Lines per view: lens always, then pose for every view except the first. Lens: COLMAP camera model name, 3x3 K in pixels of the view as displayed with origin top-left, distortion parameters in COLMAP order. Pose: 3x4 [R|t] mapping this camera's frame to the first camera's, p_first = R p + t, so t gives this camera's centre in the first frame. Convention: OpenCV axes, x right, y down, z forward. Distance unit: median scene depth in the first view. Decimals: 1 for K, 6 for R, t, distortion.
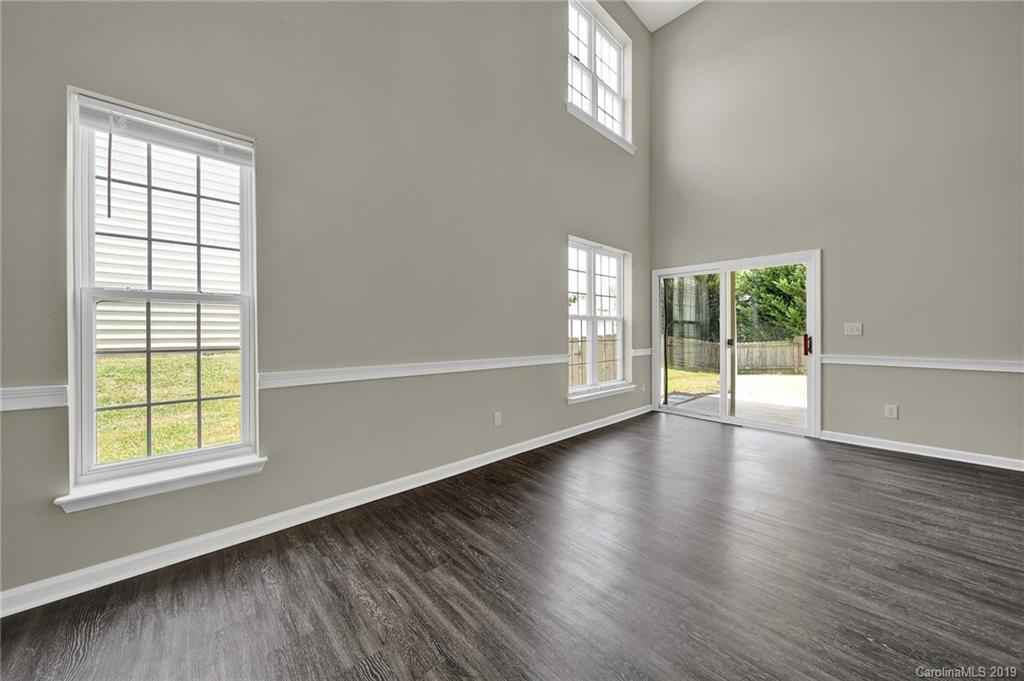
lens RADIAL K [[361.9, 0, 509.1], [0, 361.9, 336.5], [0, 0, 1]] dist [-0.002865, -0.000075]
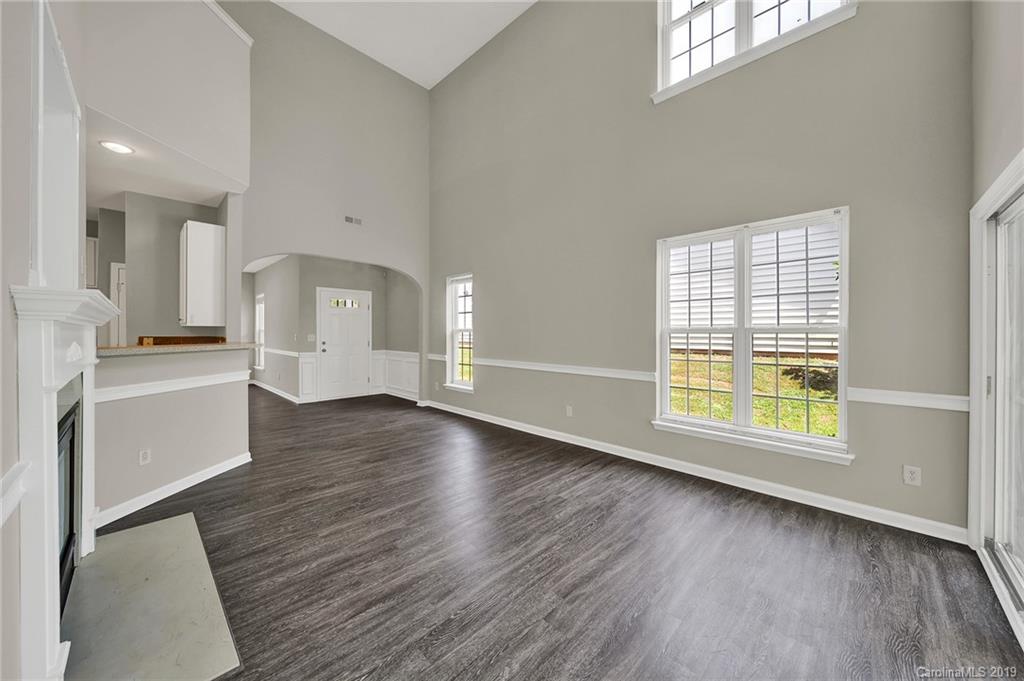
lens RADIAL K [[361.9, 0, 509.1], [0, 361.9, 336.5], [0, 0, 1]] dist [-0.002865, -0.000075]
pose [[0.037425, 0.004349, -0.999290, 1.921808], [-0.018069, 0.999830, 0.003675, -0.069895], [0.999136, 0.017919, 0.037497, 1.098772]]
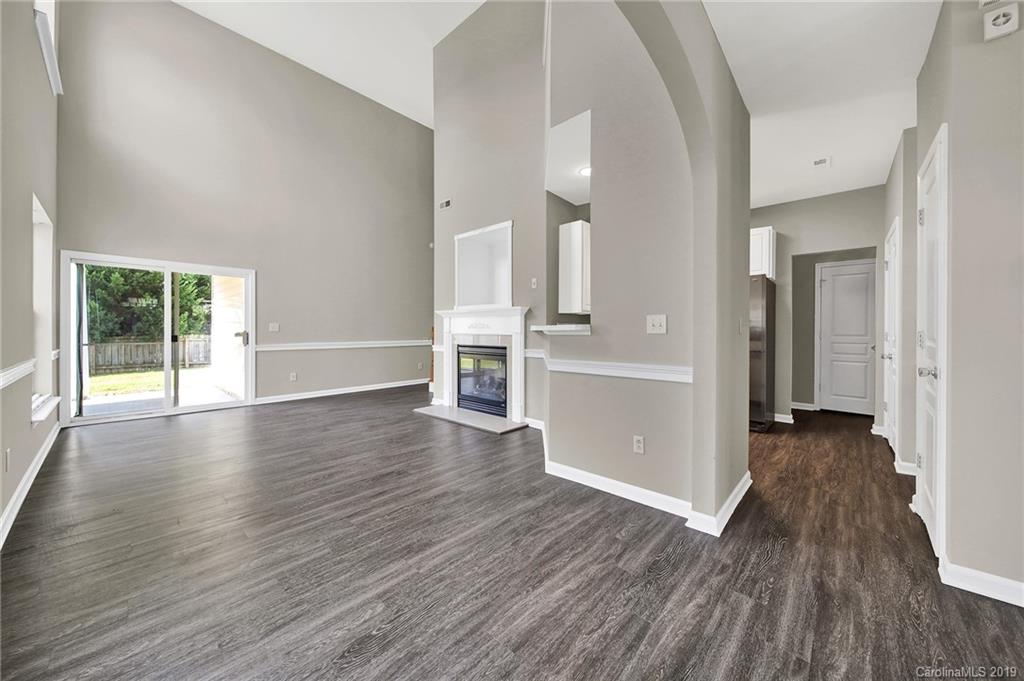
lens RADIAL K [[361.9, 0, 509.1], [0, 361.9, 336.5], [0, 0, 1]] dist [-0.002865, -0.000075]
pose [[-0.073623, -0.016161, 0.997155, -1.138189], [0.009840, 0.999808, 0.016930, 0.003605], [-0.997238, 0.011058, -0.073449, 0.200143]]
